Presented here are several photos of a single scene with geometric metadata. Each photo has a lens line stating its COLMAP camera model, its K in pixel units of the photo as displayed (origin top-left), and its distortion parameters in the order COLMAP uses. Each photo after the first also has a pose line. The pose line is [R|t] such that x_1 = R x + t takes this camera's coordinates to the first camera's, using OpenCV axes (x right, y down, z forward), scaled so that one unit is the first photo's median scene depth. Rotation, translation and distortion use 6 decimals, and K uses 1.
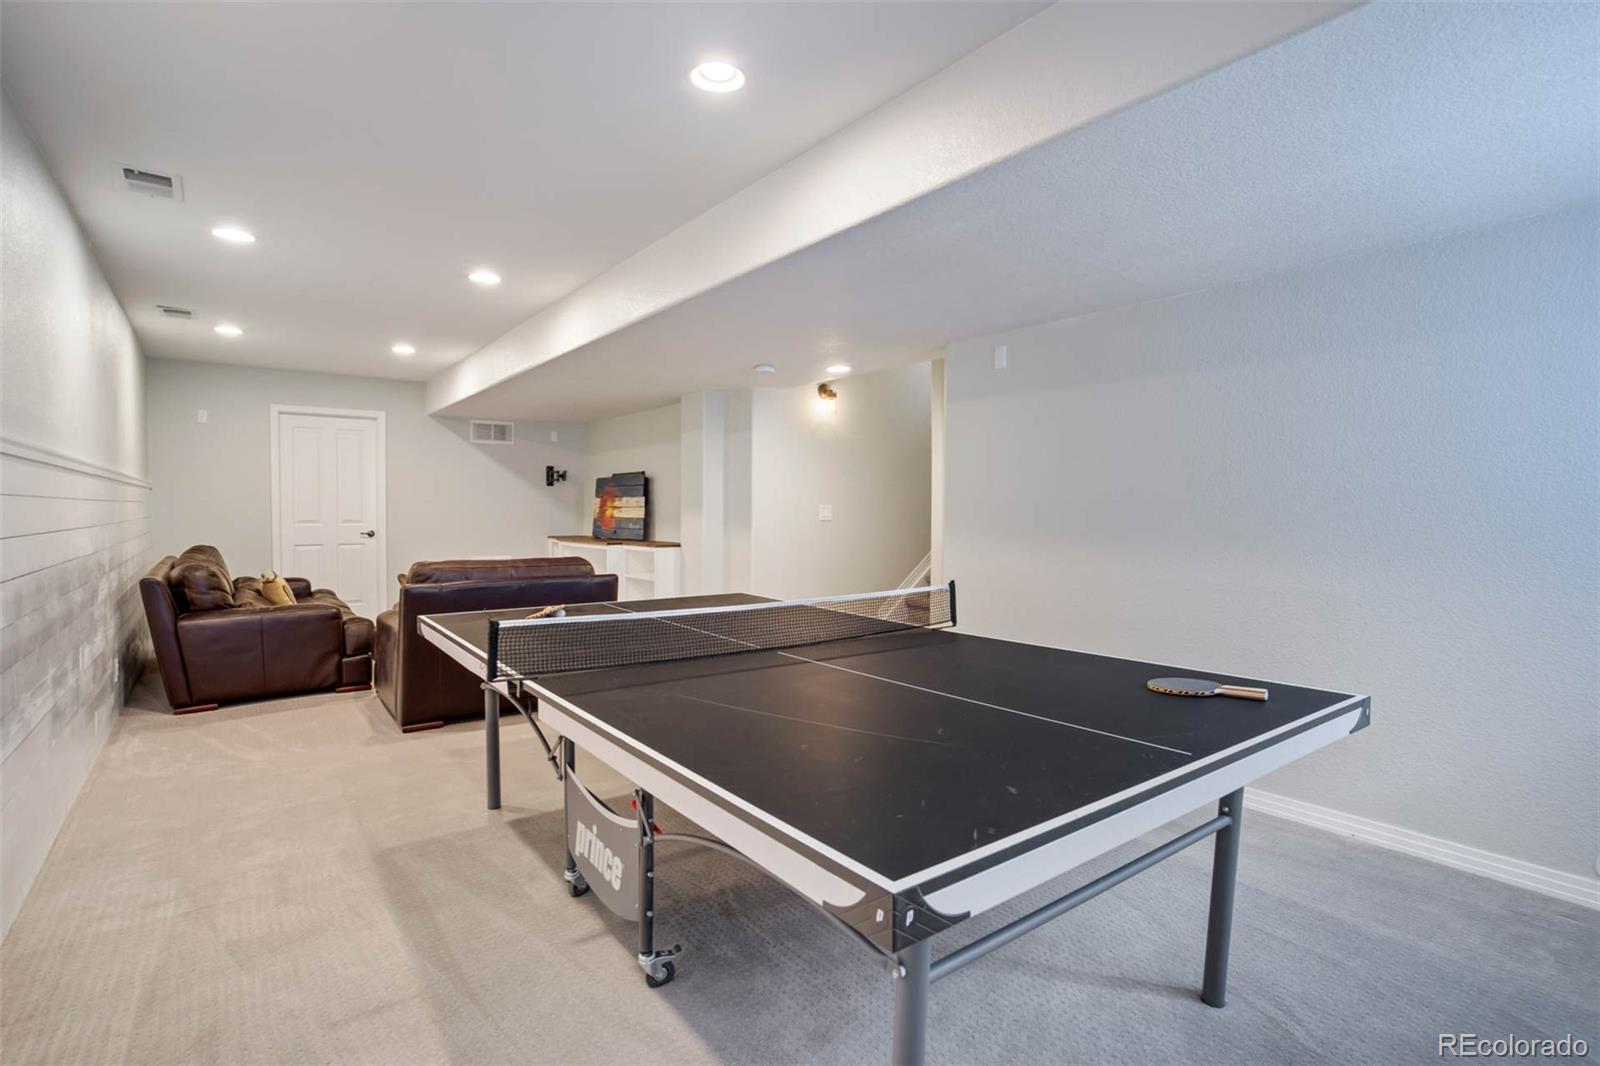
lens RADIAL K [[739.1, 0, 793.6], [0, 739.1, 534.3], [0, 0, 1]] dist [-0.020906, 0.004781]
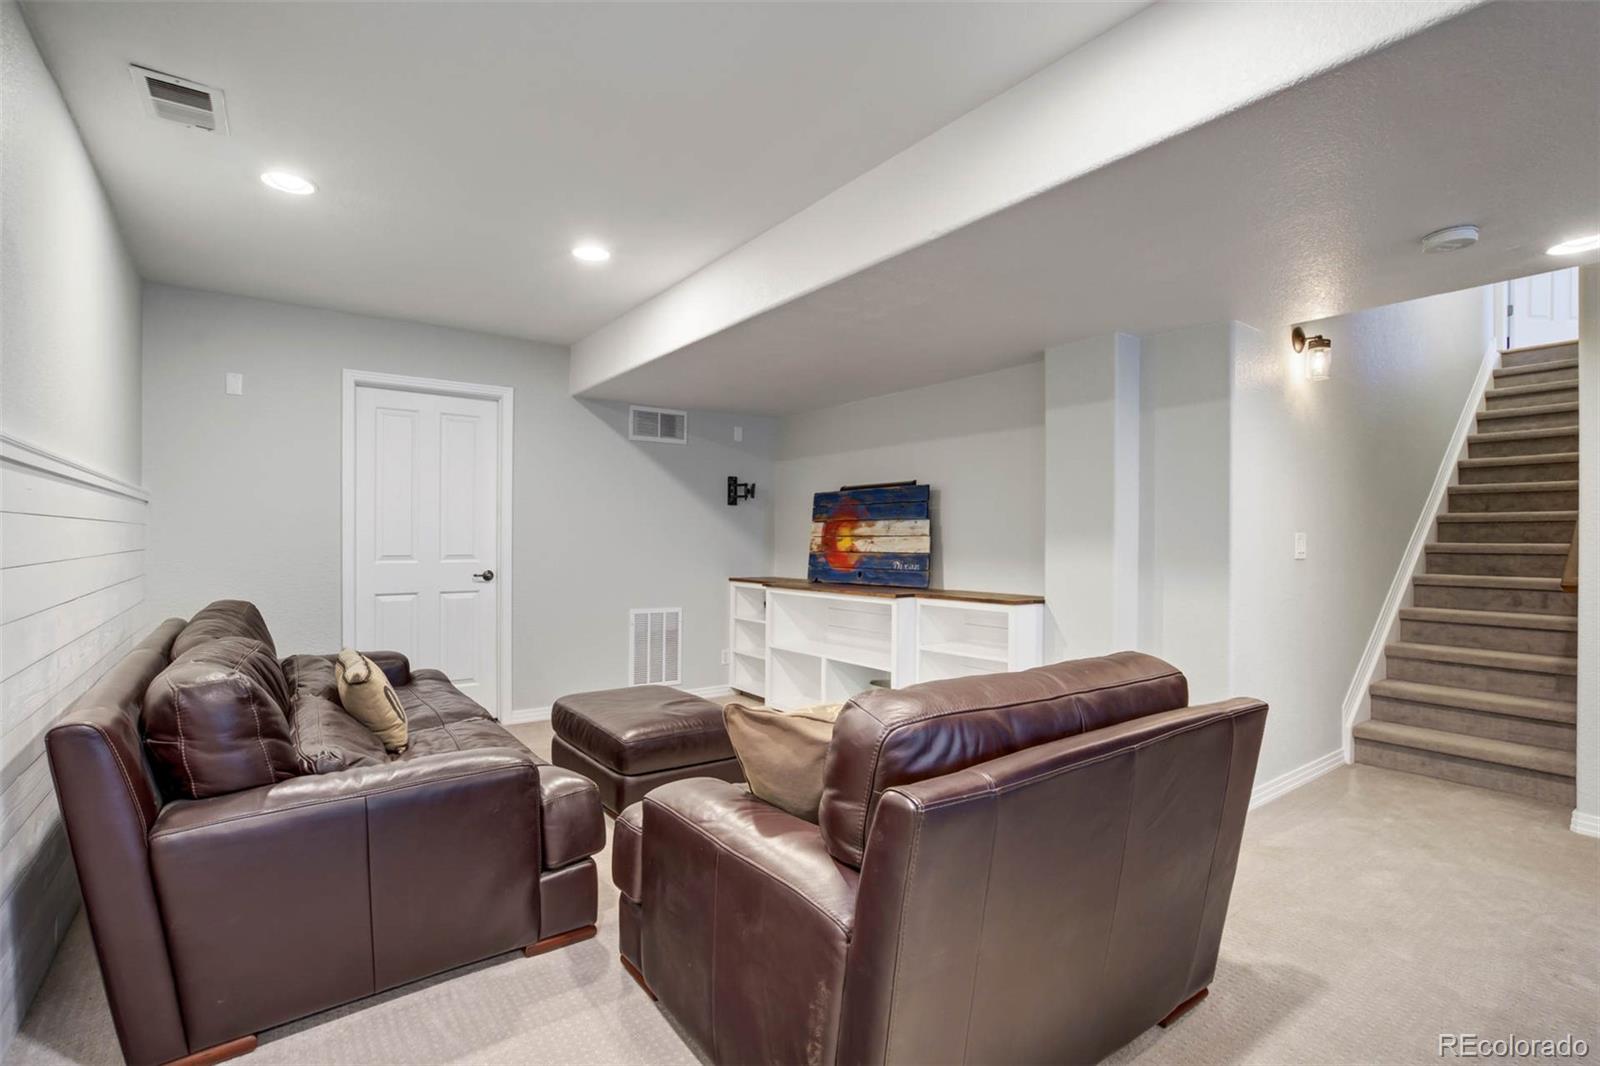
lens RADIAL K [[739.1, 0, 811.9], [0, 739.1, 537.3], [0, 0, 1]] dist [-0.020906, 0.004781]
pose [[0.999950, 0.005785, -0.008199, -0.283690], [-0.006108, 0.999185, -0.039897, -0.009416], [0.007962, 0.039946, 0.999170, 0.351302]]
